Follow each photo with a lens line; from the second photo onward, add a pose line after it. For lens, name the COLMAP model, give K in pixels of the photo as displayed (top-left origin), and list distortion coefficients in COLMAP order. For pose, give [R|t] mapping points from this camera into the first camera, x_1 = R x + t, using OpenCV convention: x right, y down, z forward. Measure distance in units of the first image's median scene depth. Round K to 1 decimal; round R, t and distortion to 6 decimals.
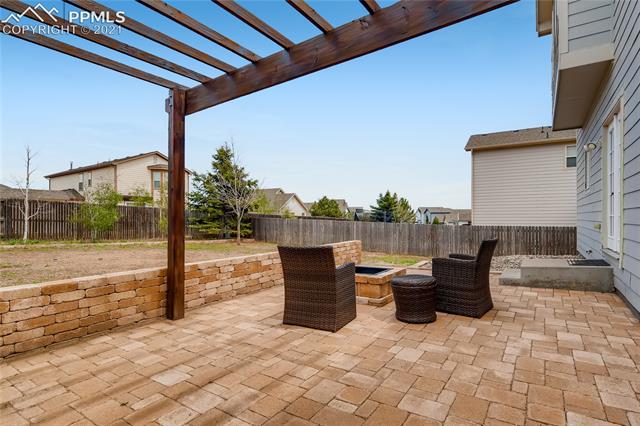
lens RADIAL K [[323.9, 0, 320.3], [0, 323.9, 214.7], [0, 0, 1]] dist [-0.004150, -0.000157]
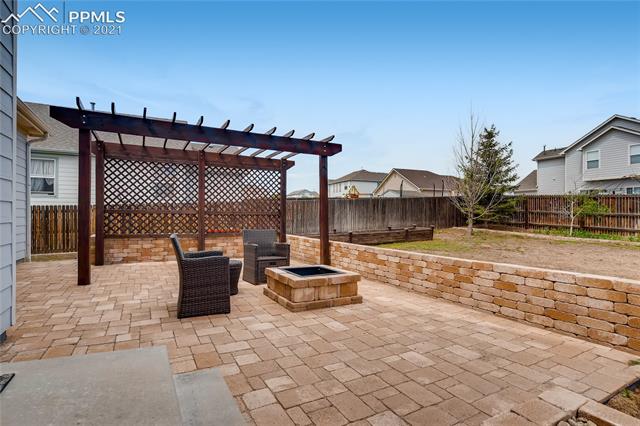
lens RADIAL K [[323.9, 0, 319.3], [0, 323.9, 213.4], [0, 0, 1]] dist [-0.004150, -0.000157]
pose [[-0.443413, 0.001797, -0.896316, 0.876151], [0.008134, 0.999965, -0.002019, 0.009356], [0.896280, -0.008185, -0.443412, 1.326254]]
